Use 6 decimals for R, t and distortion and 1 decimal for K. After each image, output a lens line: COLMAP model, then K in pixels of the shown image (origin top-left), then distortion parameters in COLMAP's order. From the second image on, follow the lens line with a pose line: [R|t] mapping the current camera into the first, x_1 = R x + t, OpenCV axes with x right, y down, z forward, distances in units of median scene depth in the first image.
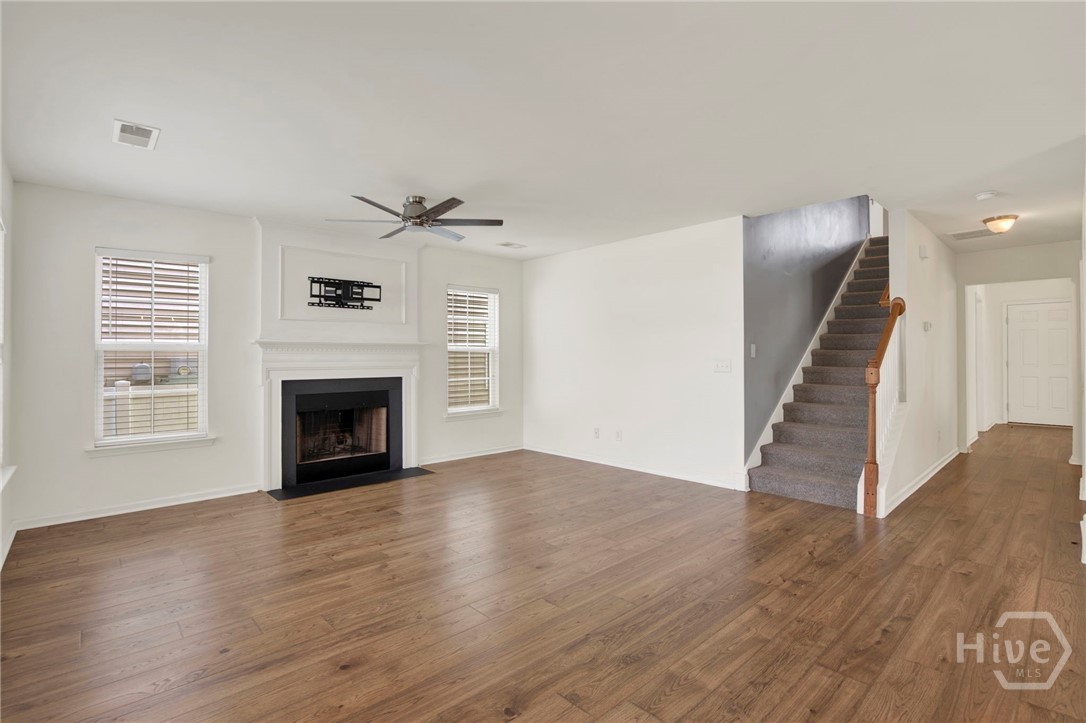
lens RADIAL K [[507.9, 0, 549.4], [0, 507.9, 359.0], [0, 0, 1]] dist [-0.021263, 0.001067]
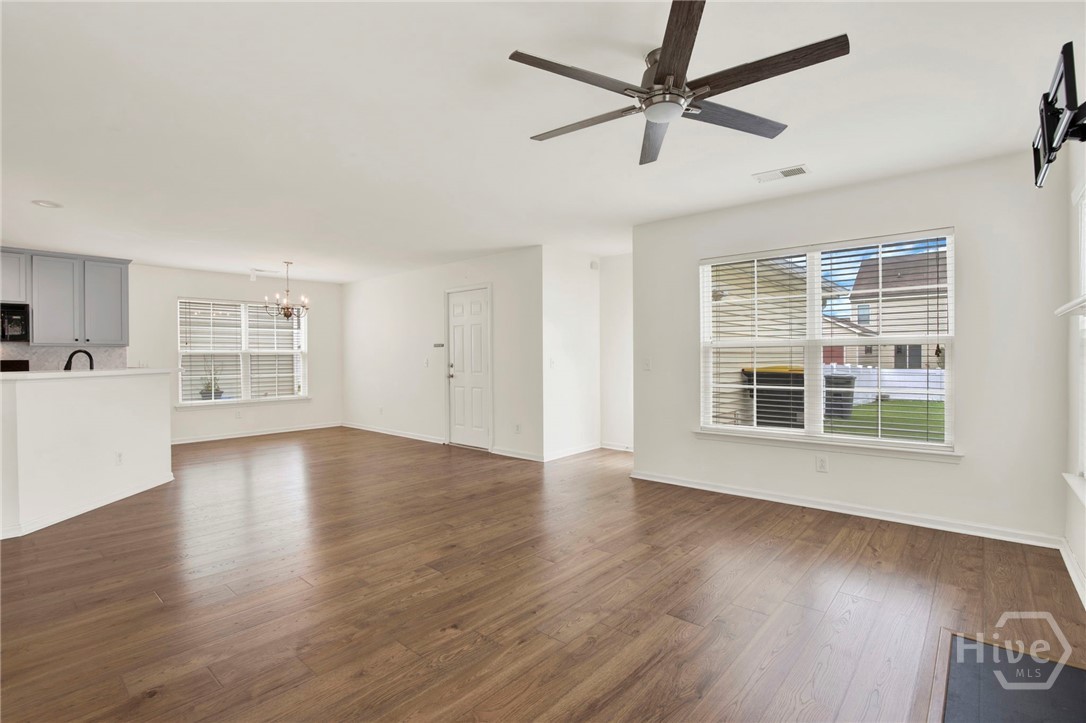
lens RADIAL K [[507.9, 0, 549.4], [0, 507.9, 359.0], [0, 0, 1]] dist [-0.021263, 0.001067]
pose [[-0.994478, 0.014786, -0.103894, -0.091391], [0.014471, 0.999888, 0.003785, -0.002962], [0.103938, 0.002261, -0.994581, 1.593723]]
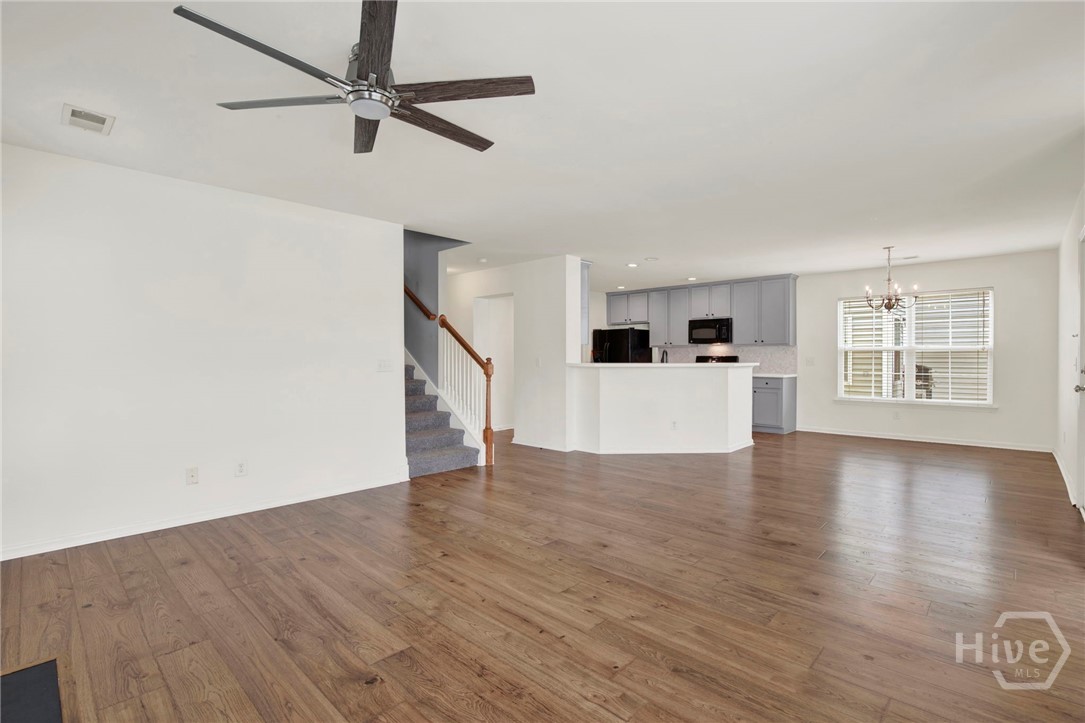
lens RADIAL K [[507.4, 0, 548.9], [0, 507.4, 359.0], [0, 0, 1]] dist [-0.021263, 0.001067]
pose [[-0.064010, 0.001273, 0.997948, -0.837606], [-0.000556, 0.999999, -0.001311, 0.001500], [-0.997949, -0.000639, -0.064009, 0.891297]]
